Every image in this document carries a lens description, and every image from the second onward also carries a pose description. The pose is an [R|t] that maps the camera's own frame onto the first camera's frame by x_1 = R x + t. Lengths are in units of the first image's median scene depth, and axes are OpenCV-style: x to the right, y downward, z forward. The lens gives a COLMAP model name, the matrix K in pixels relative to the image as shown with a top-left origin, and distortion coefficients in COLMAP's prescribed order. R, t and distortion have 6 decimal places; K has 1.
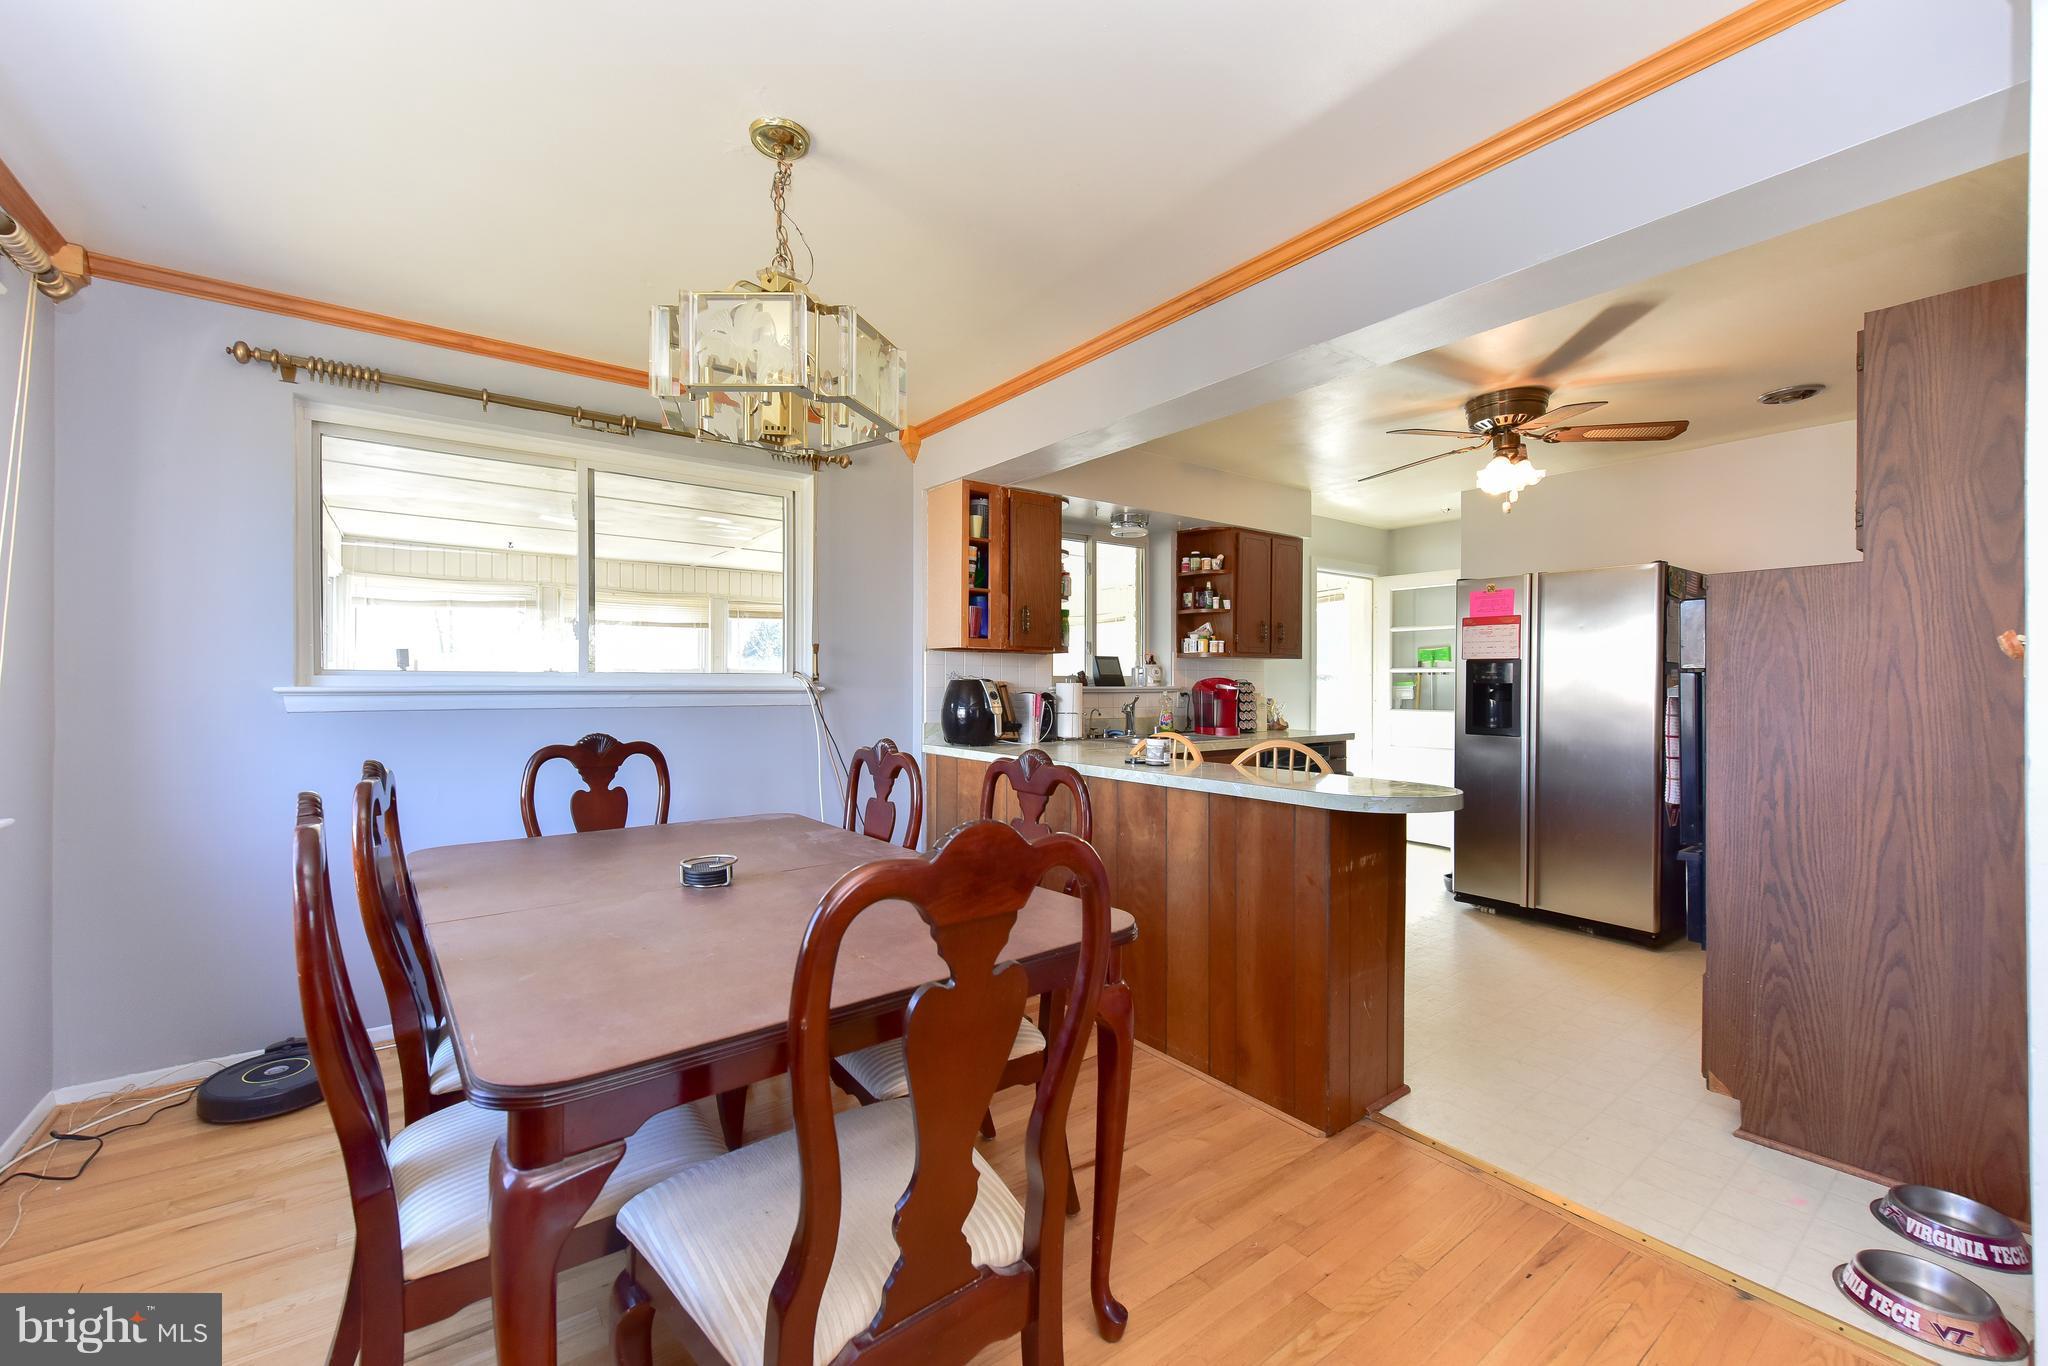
lens RADIAL K [[835.5, 0, 1040.7], [0, 835.5, 685.7], [0, 0, 1]] dist [0.000791, 0.000068]
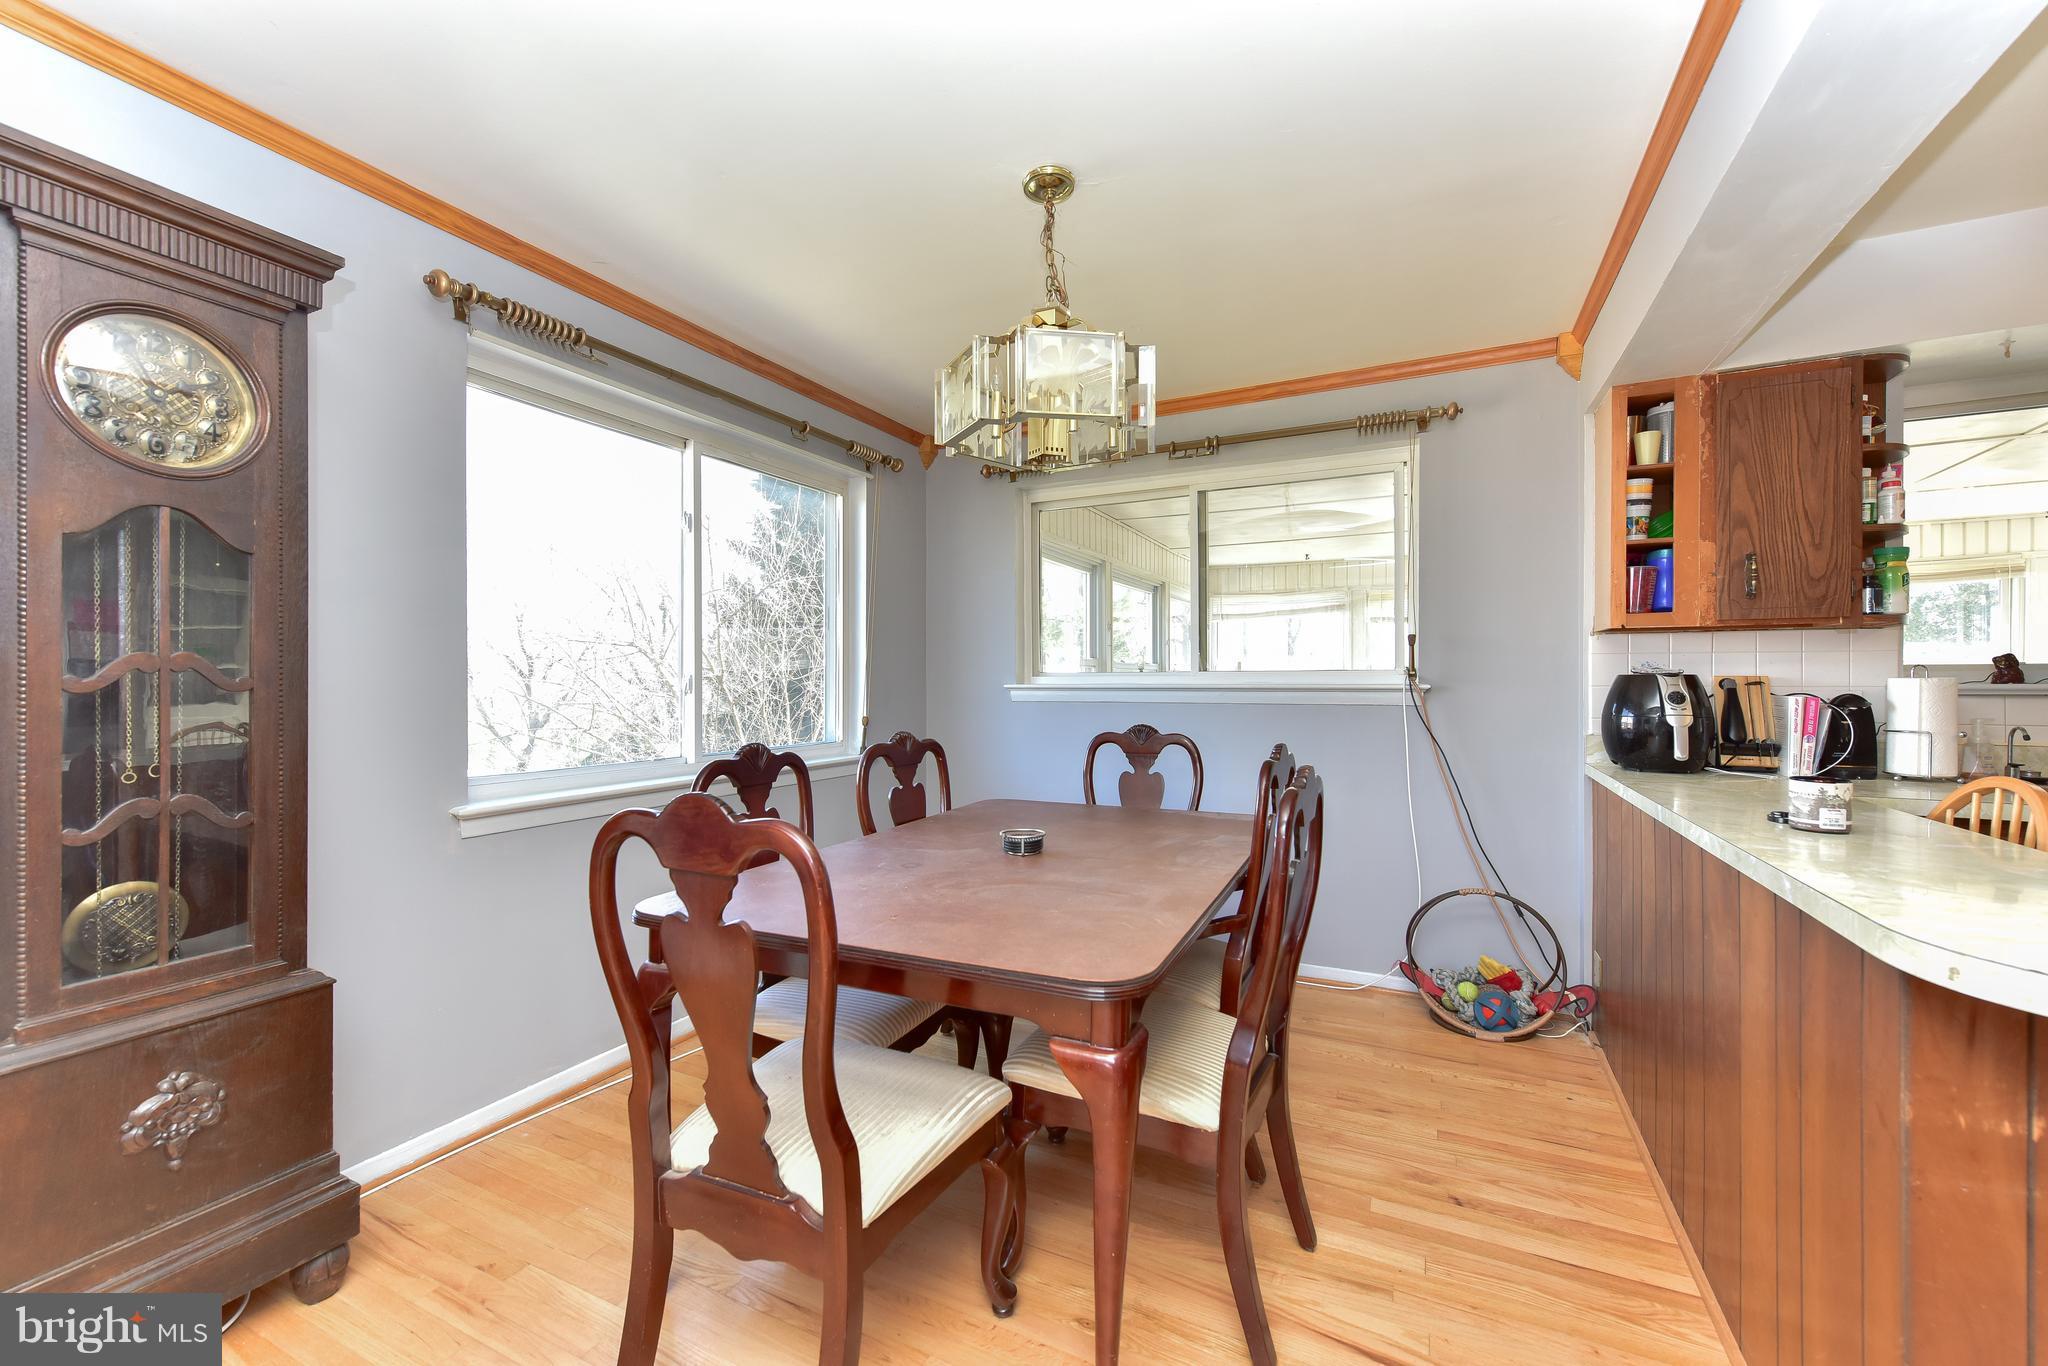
lens RADIAL K [[839.9, 0, 979.2], [0, 839.9, 686.7], [0, 0, 1]] dist [0.001069, 0.000296]
pose [[0.417395, 0.002094, -0.908723, 0.251504], [0.002138, 0.999992, 0.003287, -0.000111], [0.908723, -0.003315, 0.417387, 0.175218]]
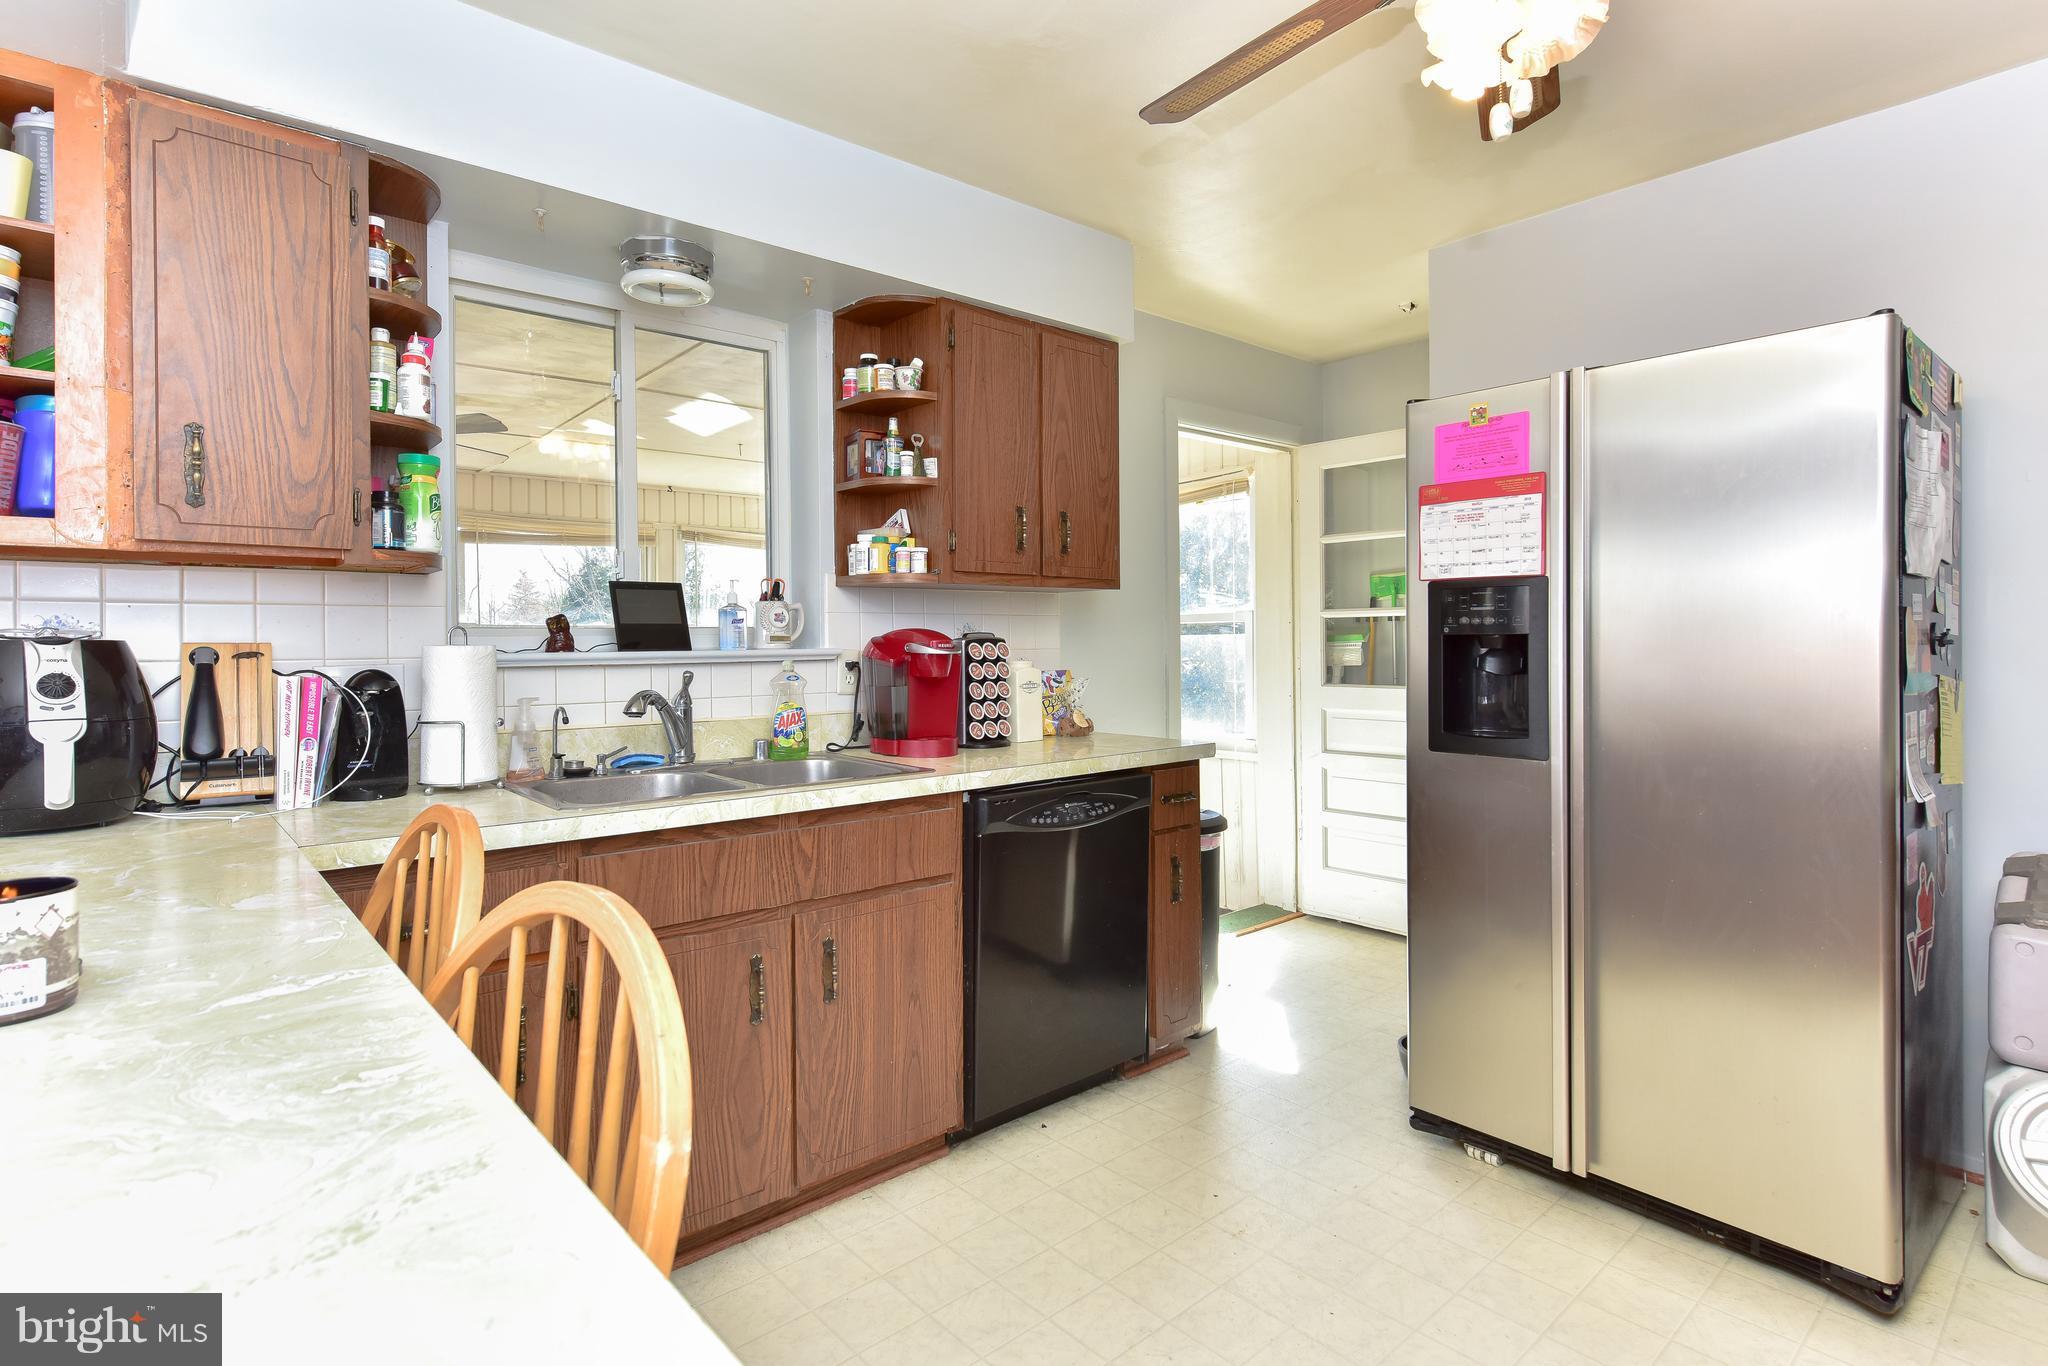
lens RADIAL K [[1039.9, 0, 1068.7], [0, 1039.9, 641.7], [0, 0, 1]] dist [0.003371, 0.000451]
pose [[0.996092, -0.009908, 0.087768, 0.248766], [0.010084, 0.999948, -0.001560, -0.000740], [-0.087748, 0.002439, 0.996140, 0.431647]]
